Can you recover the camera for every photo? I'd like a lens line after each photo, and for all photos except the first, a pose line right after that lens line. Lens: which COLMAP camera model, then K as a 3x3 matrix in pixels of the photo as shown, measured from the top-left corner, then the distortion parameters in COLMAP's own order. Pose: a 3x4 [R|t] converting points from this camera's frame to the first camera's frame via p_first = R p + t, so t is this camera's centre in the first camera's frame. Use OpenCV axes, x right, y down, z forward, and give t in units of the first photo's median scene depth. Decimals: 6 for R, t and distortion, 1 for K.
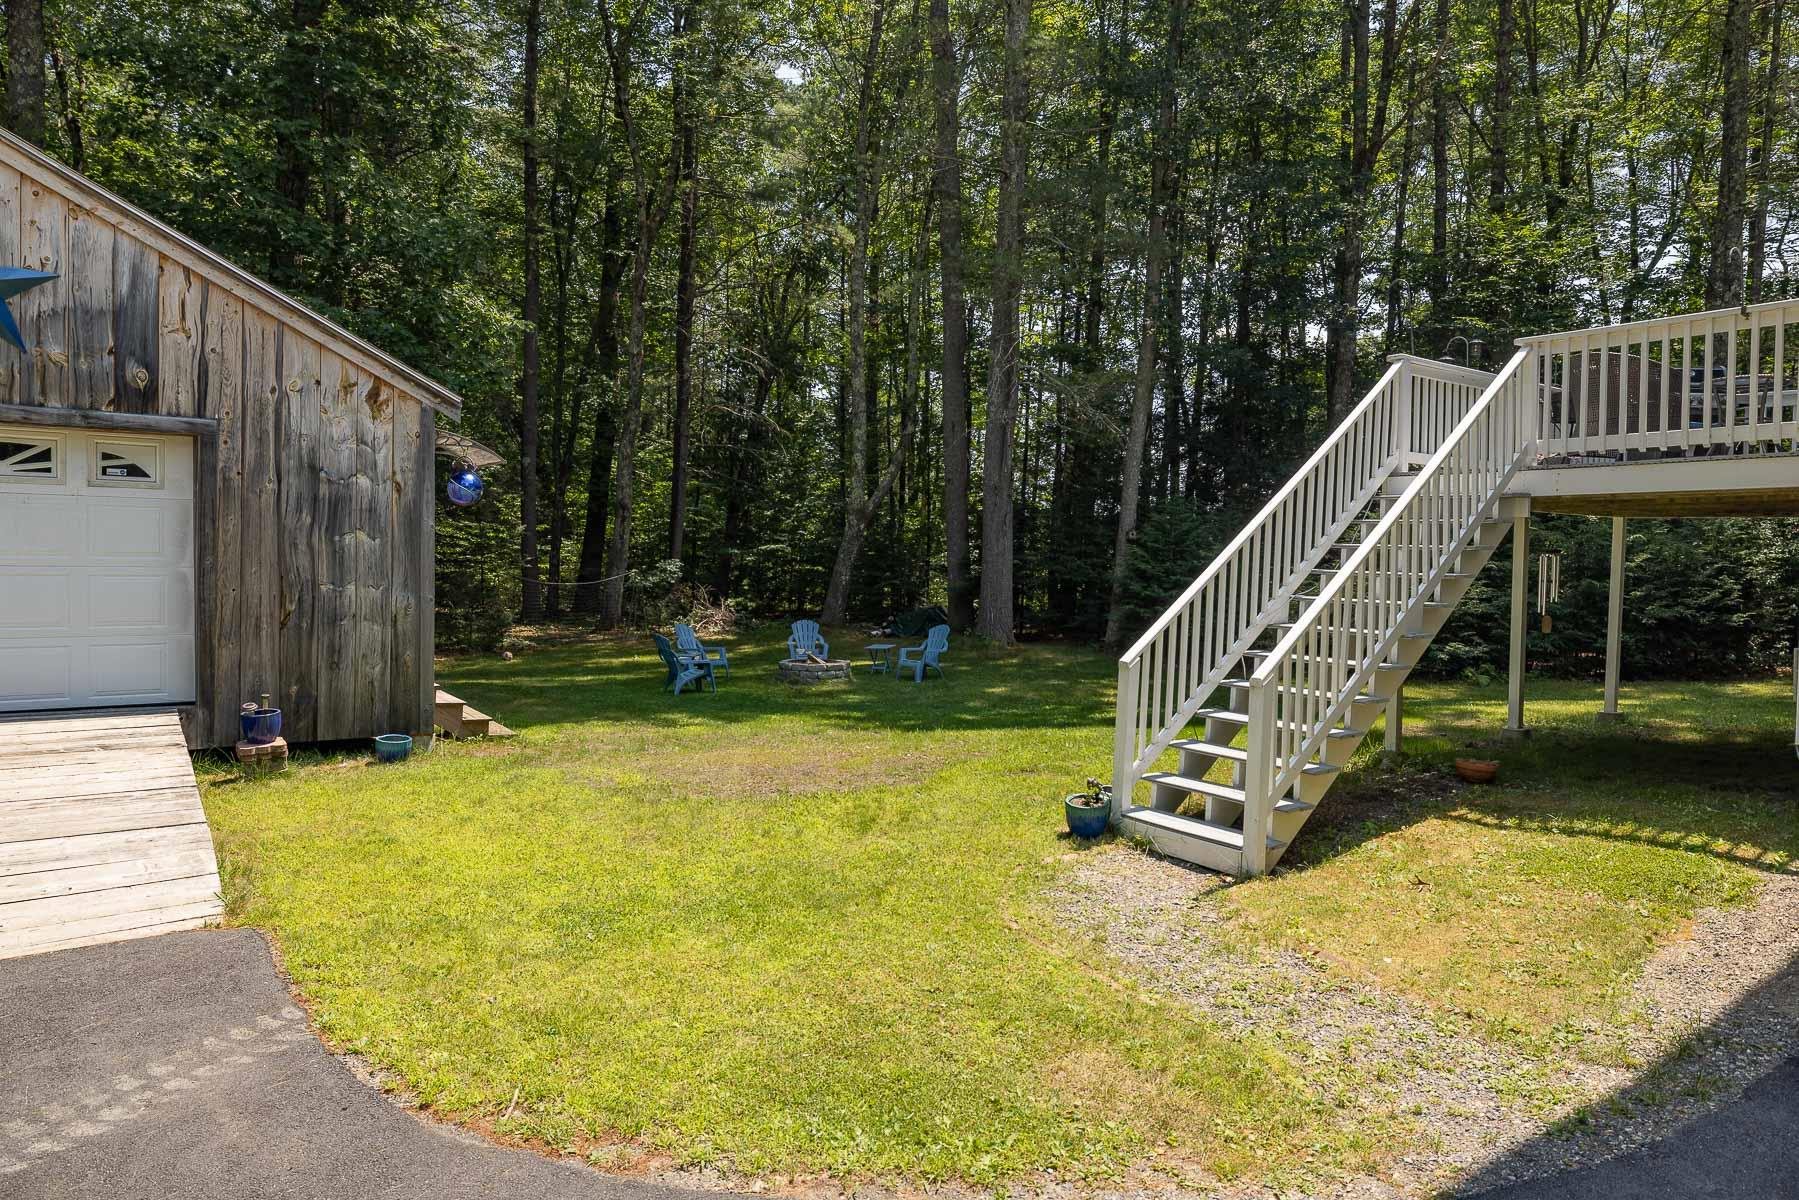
lens RADIAL K [[1159.1, 0, 902.2], [0, 1159.1, 592.9], [0, 0, 1]] dist [0.002429, 0.002090]
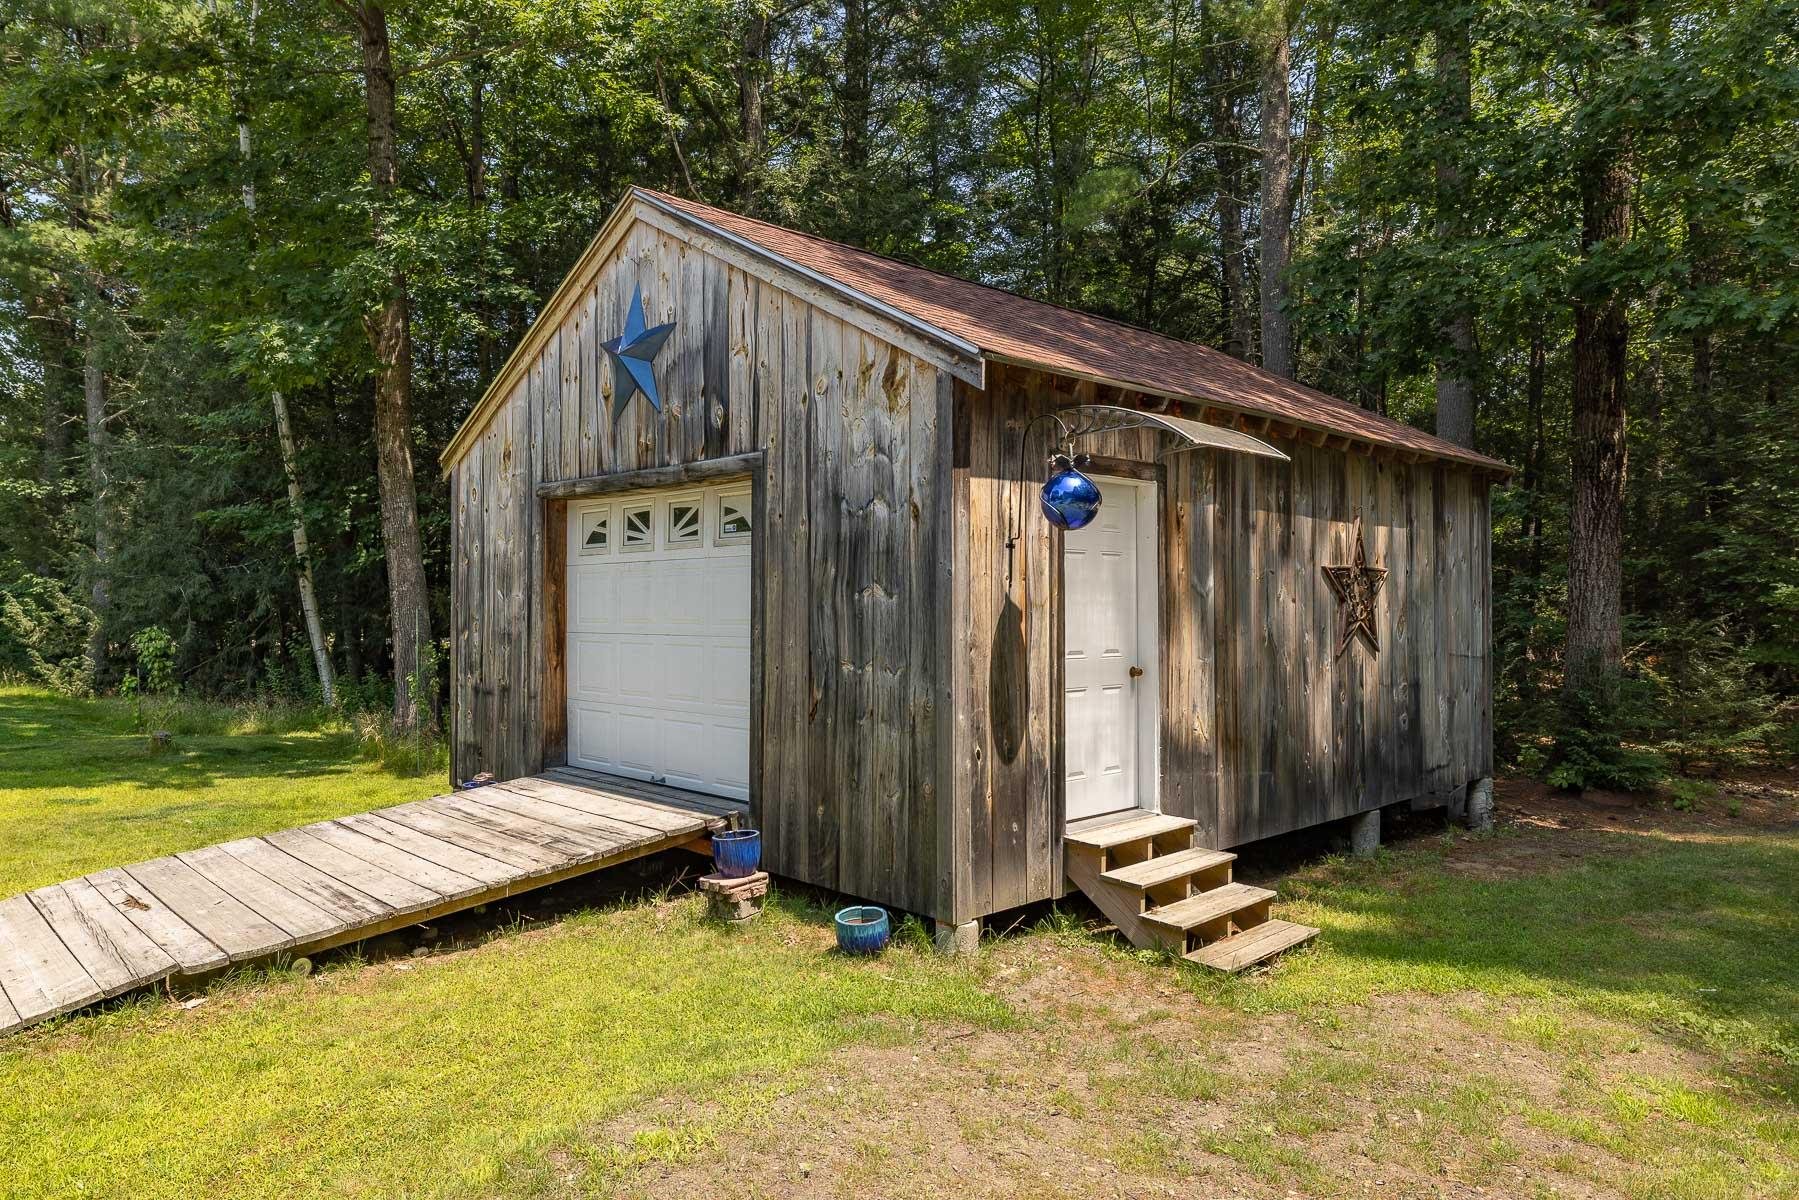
lens RADIAL K [[1157.4, 0, 899.6], [0, 1157.4, 591.6], [0, 0, 1]] dist [0.004912, 0.000180]
pose [[0.140731, -0.029118, -0.989620, 0.189248], [-0.022258, 0.999222, -0.032566, -0.029022], [0.989798, 0.026610, 0.139973, 0.947324]]
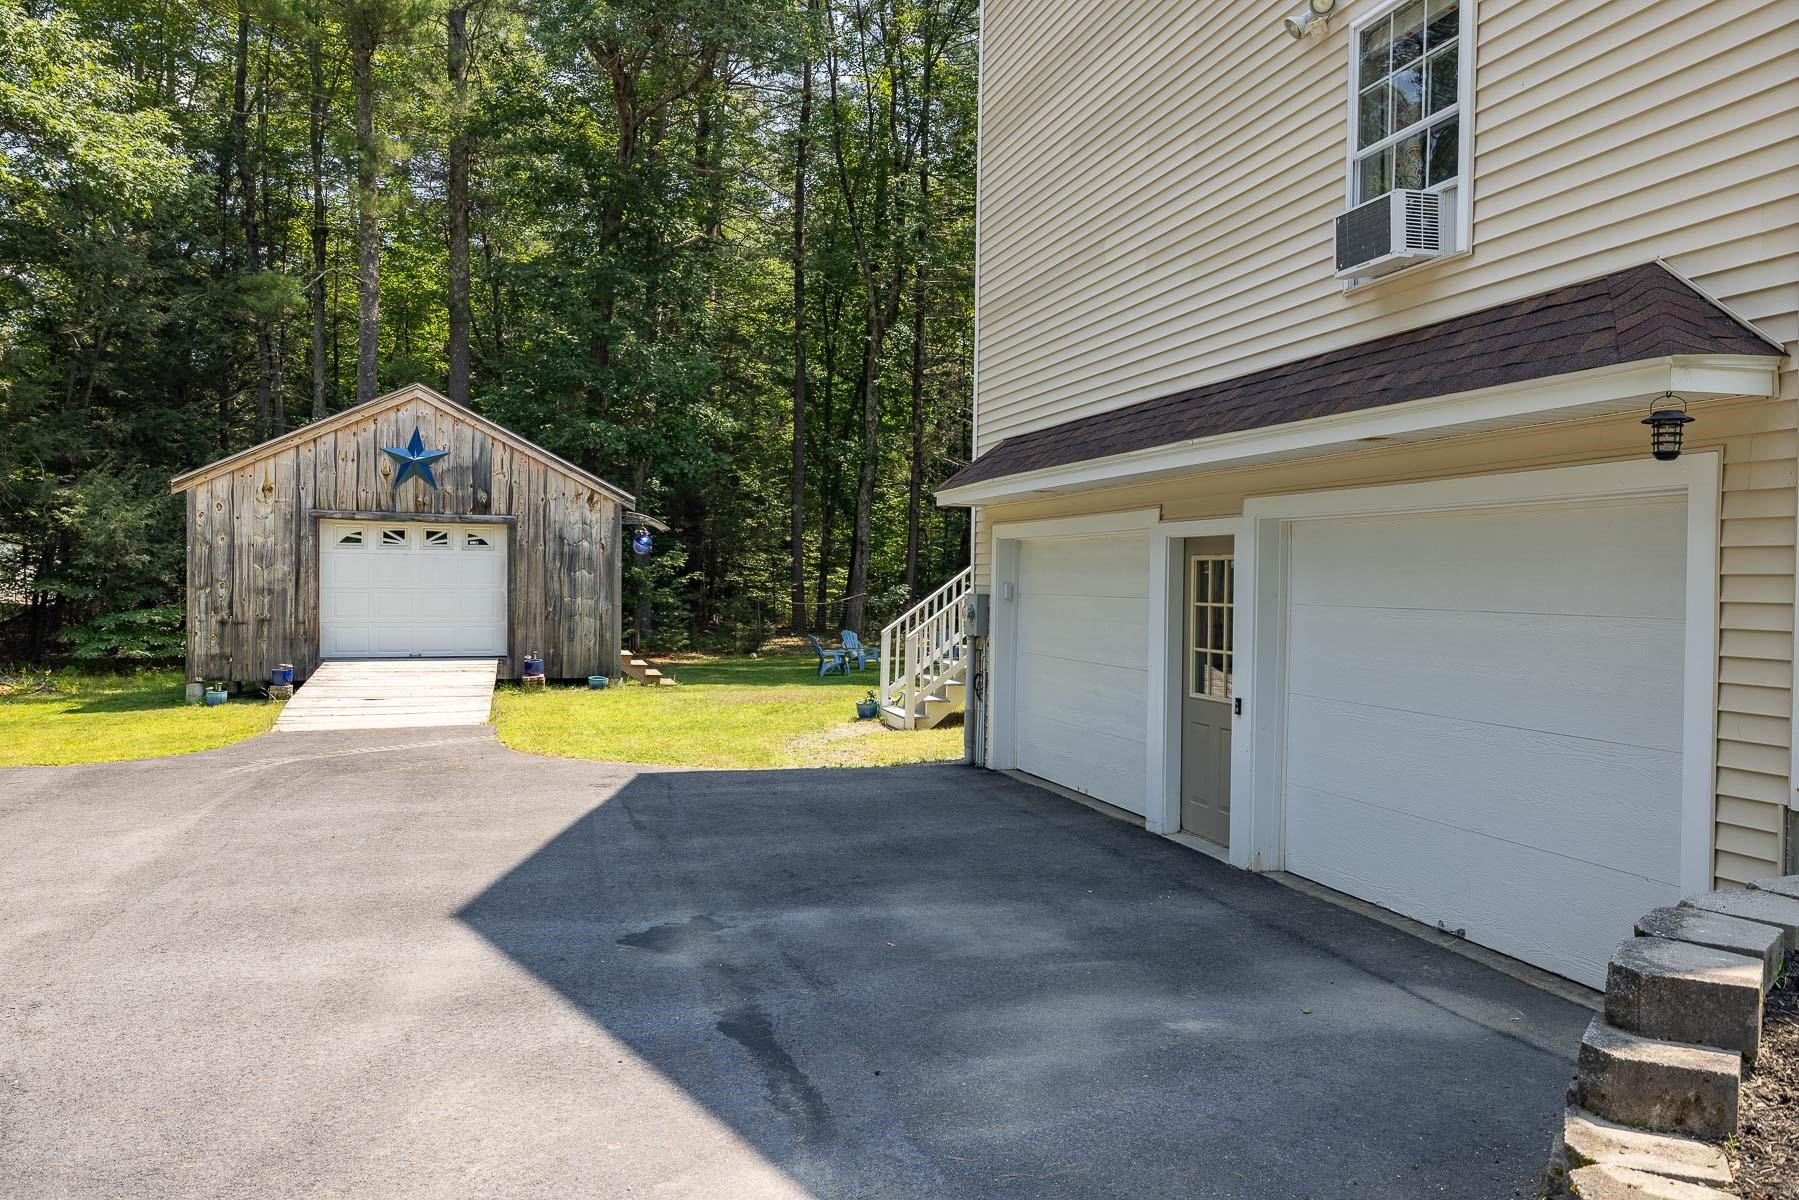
lens RADIAL K [[1237.1, 0, 898.1], [0, 1237.1, 599.1], [0, 0, 1]] dist [-0.001248, -0.000366]
pose [[0.948087, -0.003584, -0.317991, 0.696891], [-0.002232, 0.999837, -0.017925, 0.031613], [0.318004, 0.017704, 0.947924, -0.797578]]
